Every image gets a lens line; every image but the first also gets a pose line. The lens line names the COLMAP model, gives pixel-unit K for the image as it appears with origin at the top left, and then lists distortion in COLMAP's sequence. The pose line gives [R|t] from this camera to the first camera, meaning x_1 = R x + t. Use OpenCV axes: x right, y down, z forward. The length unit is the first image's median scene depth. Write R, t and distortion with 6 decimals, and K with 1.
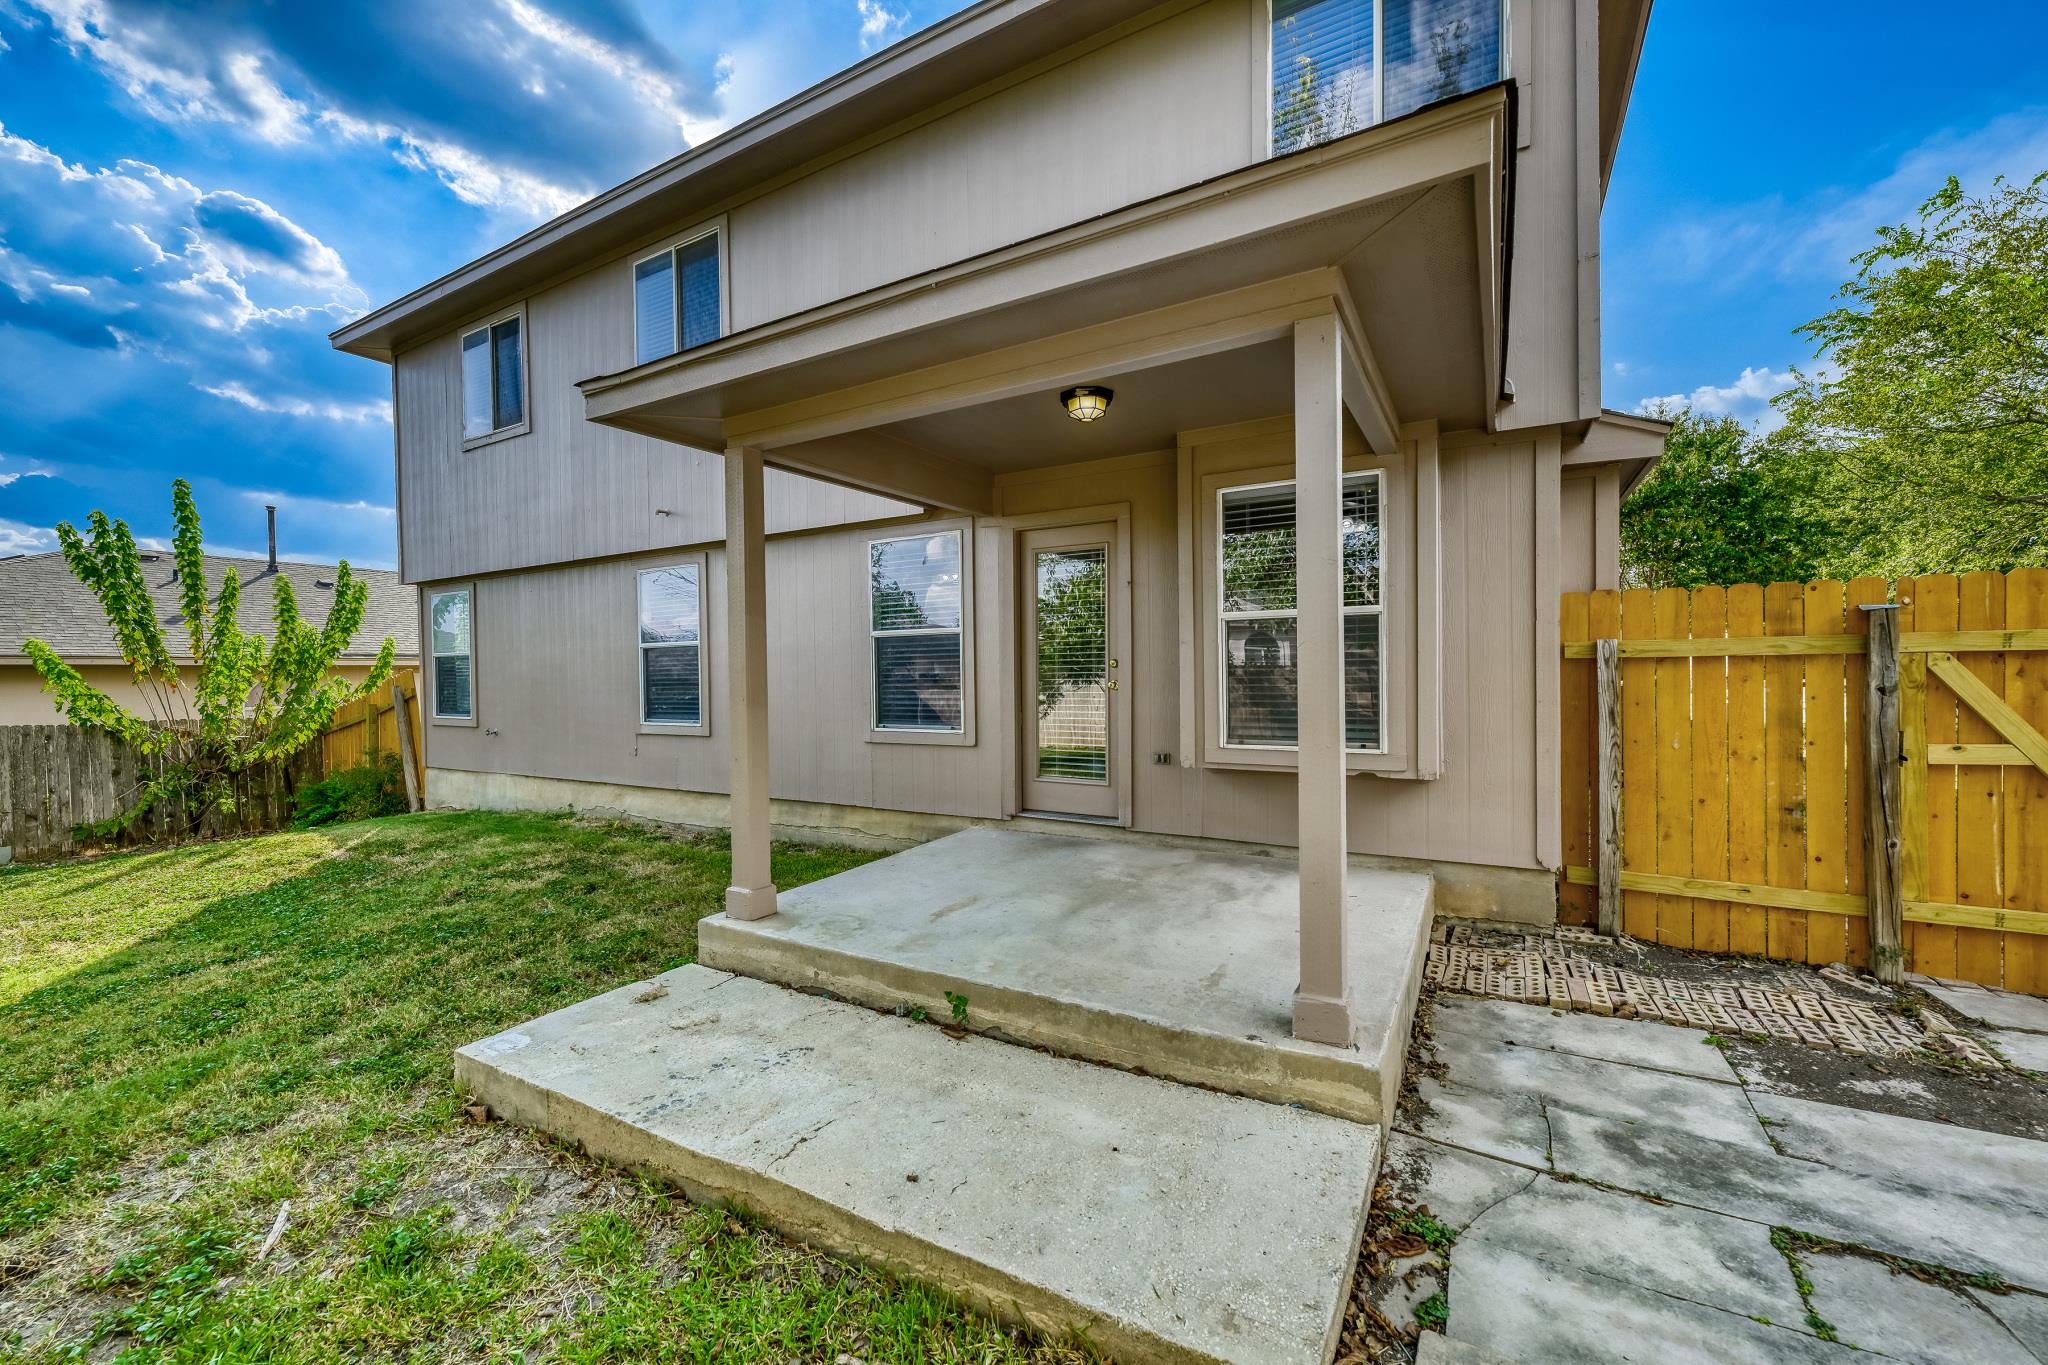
lens RADIAL K [[800.7, 0, 1027.4], [0, 800.7, 696.6], [0, 0, 1]] dist [-0.000902, 0.000074]
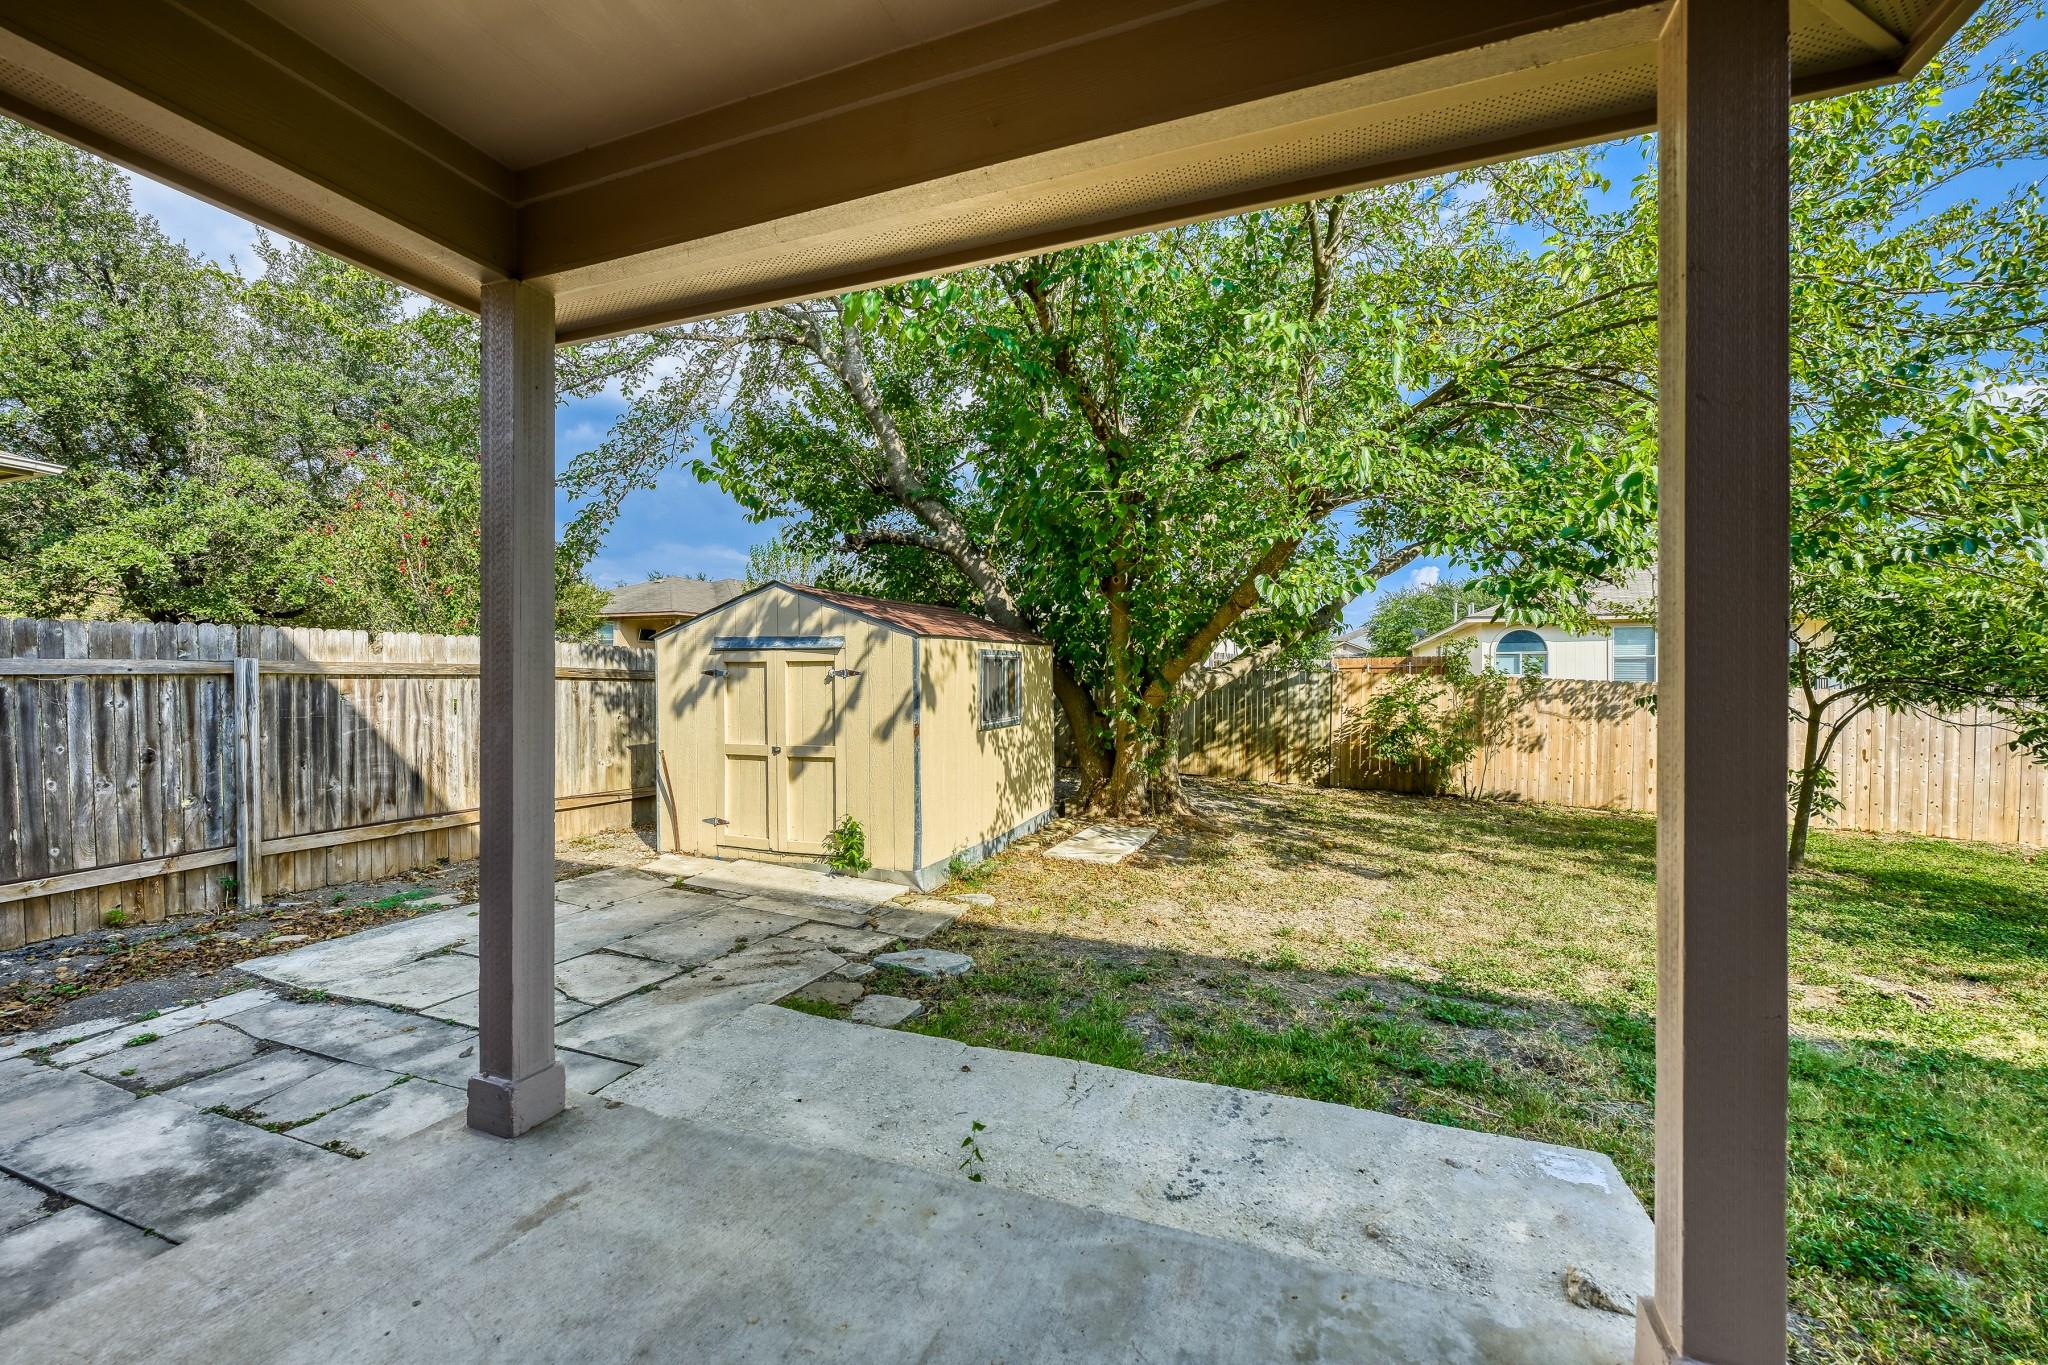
lens RADIAL K [[814.4, 0, 1026.8], [0, 814.4, 690.4], [0, 0, 1]] dist [0.001662, 0.000150]
pose [[-0.987434, 0.013197, -0.157478, -0.023449], [0.007073, 0.999199, 0.039387, -0.046230], [0.157871, 0.037778, -0.986737, 1.402026]]
